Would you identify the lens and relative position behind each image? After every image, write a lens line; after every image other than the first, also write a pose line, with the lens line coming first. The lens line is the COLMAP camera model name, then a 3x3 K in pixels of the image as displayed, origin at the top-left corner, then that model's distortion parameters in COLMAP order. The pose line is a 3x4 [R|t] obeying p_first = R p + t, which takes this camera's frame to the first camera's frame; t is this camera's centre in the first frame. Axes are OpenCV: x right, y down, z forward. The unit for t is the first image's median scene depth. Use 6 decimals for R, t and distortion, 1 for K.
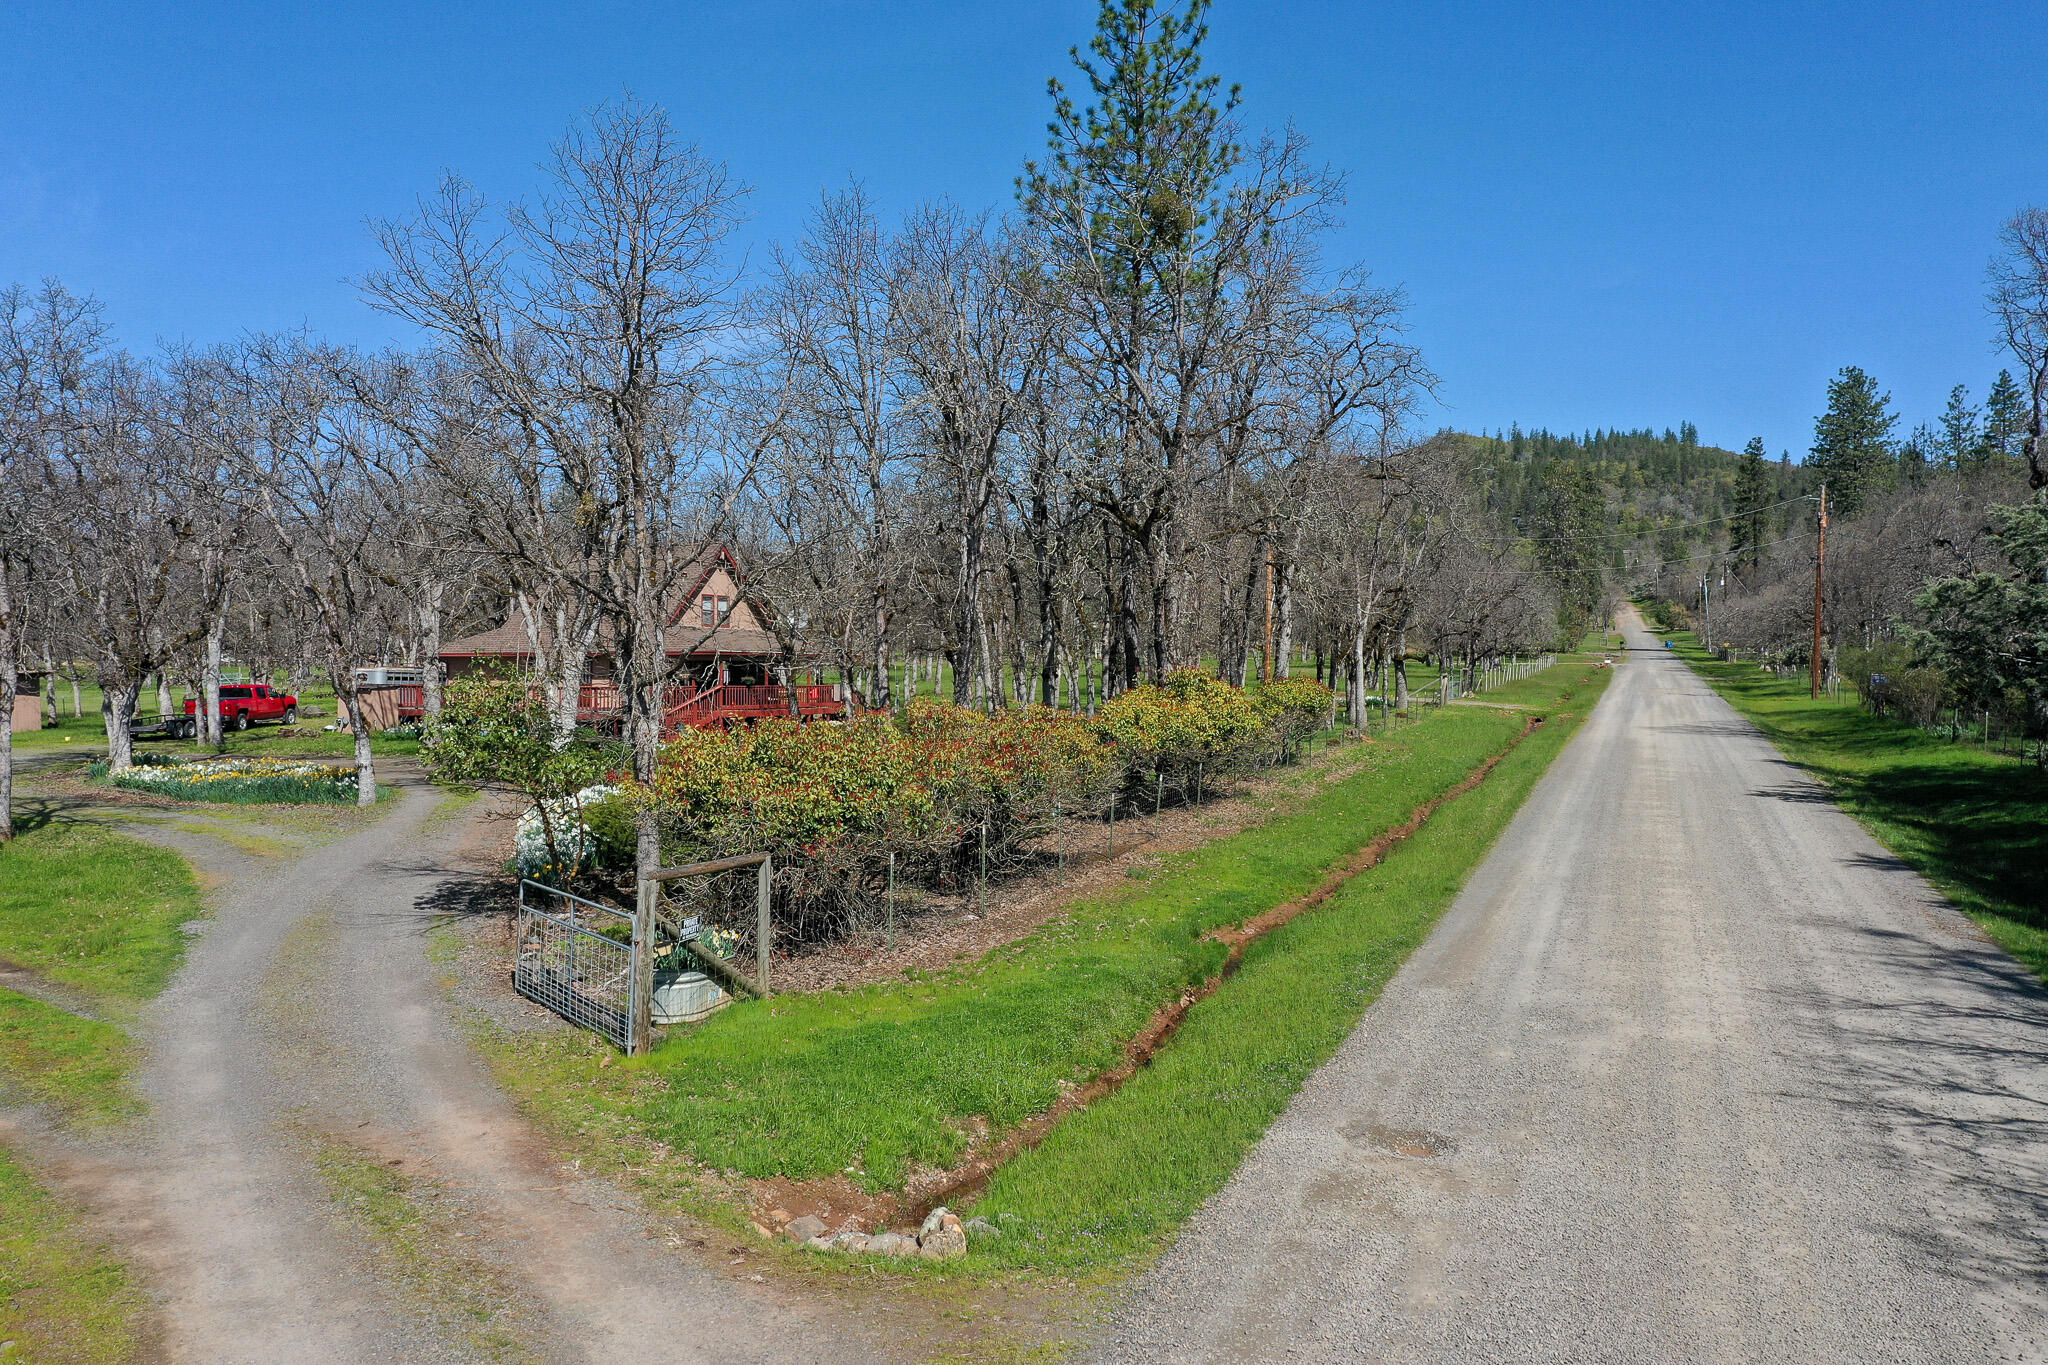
lens RADIAL K [[1615.7, 0, 1030.8], [0, 1615.7, 681.9], [0, 0, 1]] dist [0.003128, 0.006533]
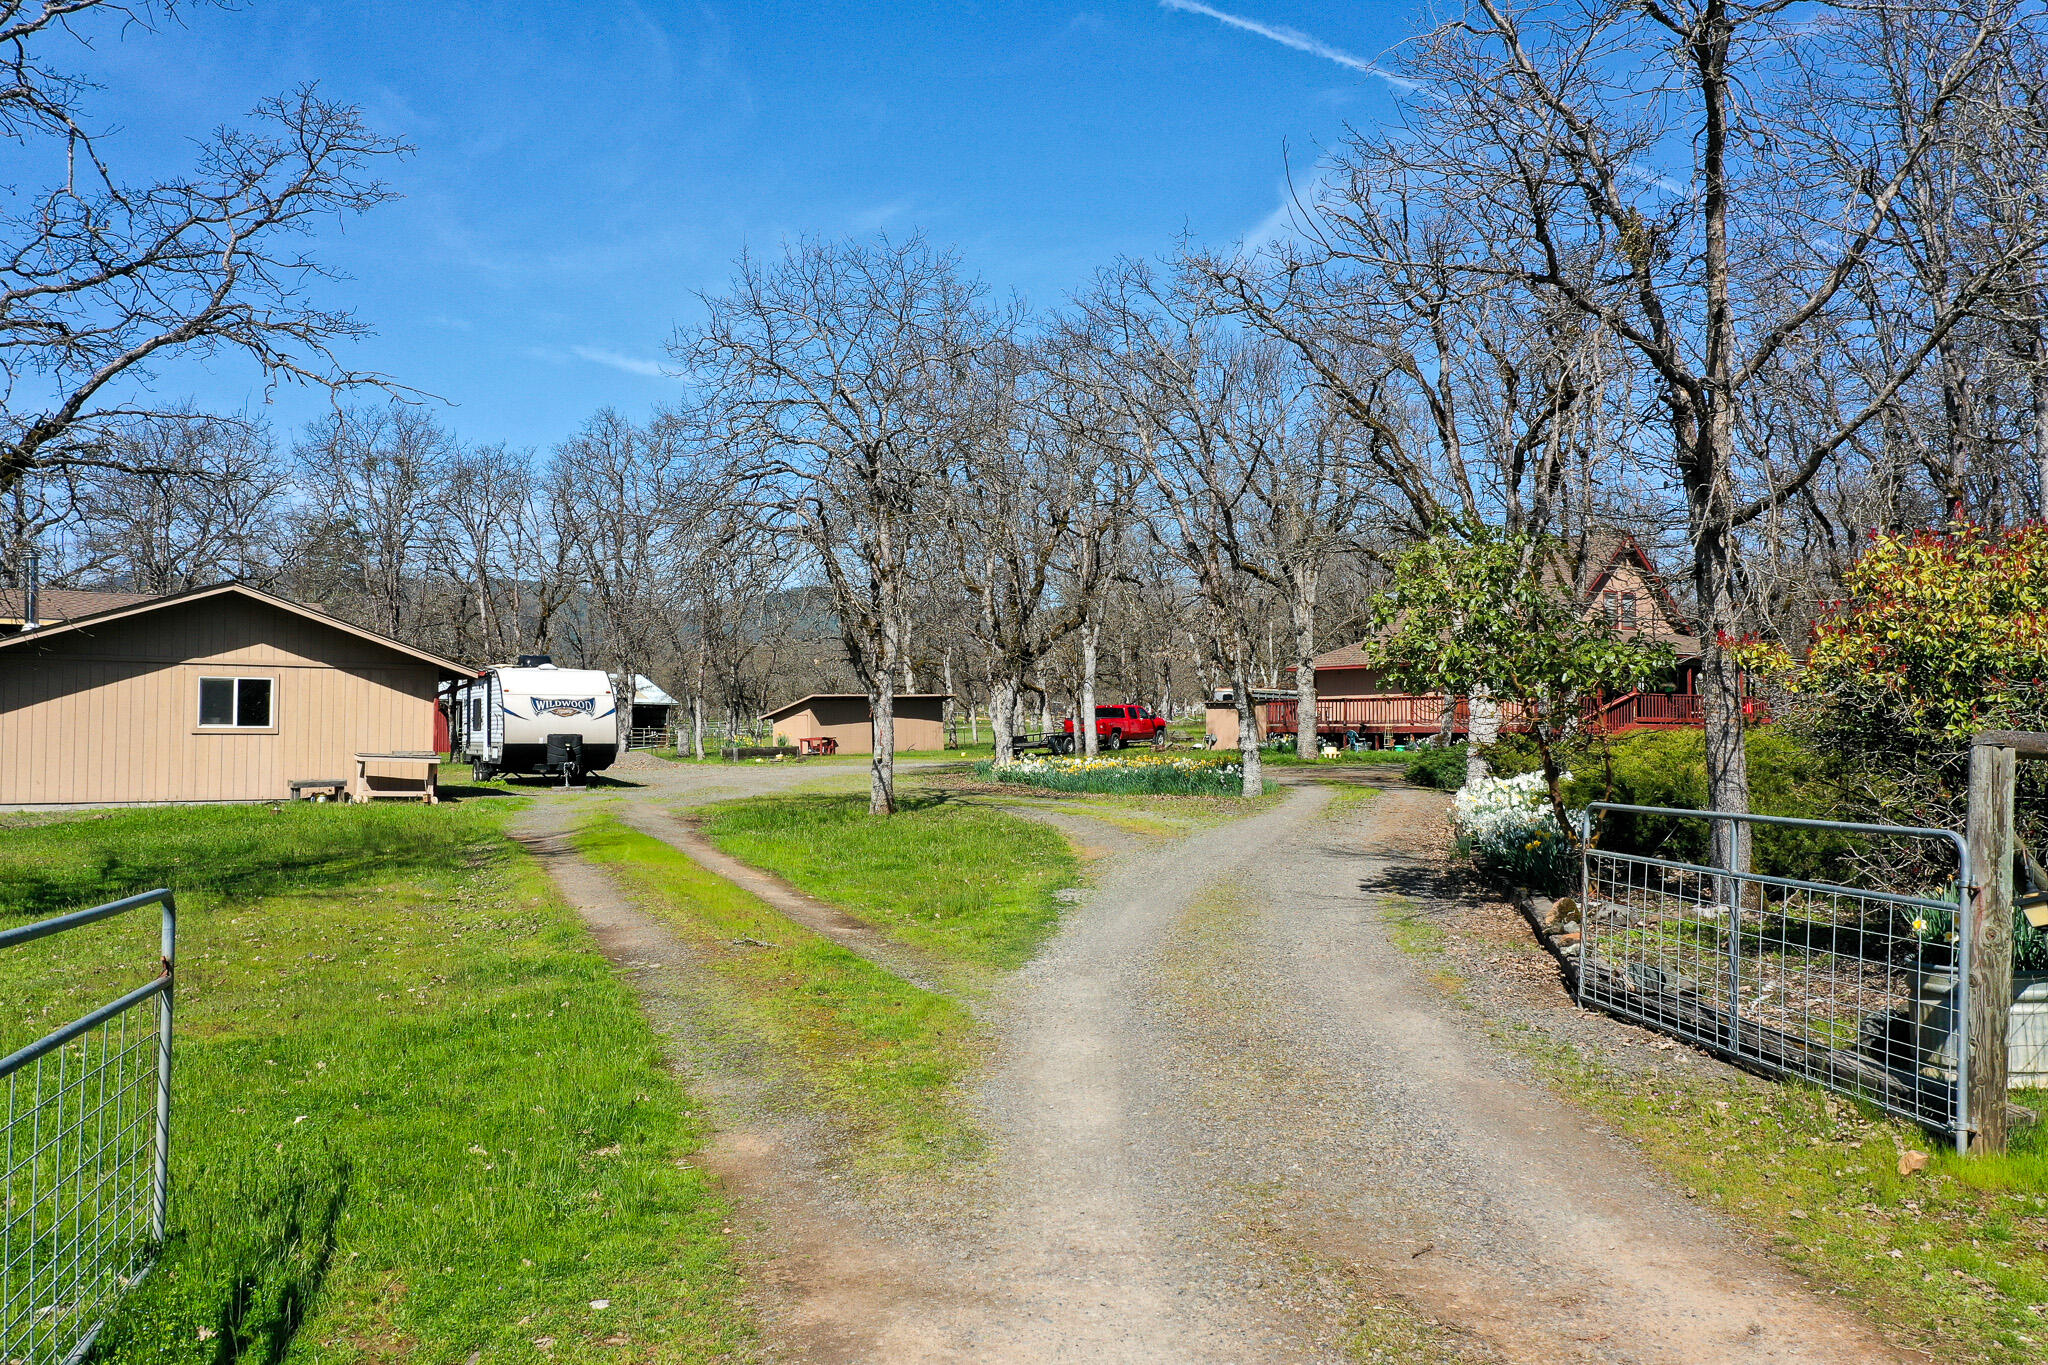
lens RADIAL K [[1615.7, 0, 1030.8], [0, 1615.7, 681.9], [0, 0, 1]] dist [0.003128, 0.006533]
pose [[0.875891, -0.018199, -0.482166, -0.198567], [-0.001180, 0.999205, -0.039857, 0.095663], [0.482507, 0.035479, 0.875173, 0.387547]]
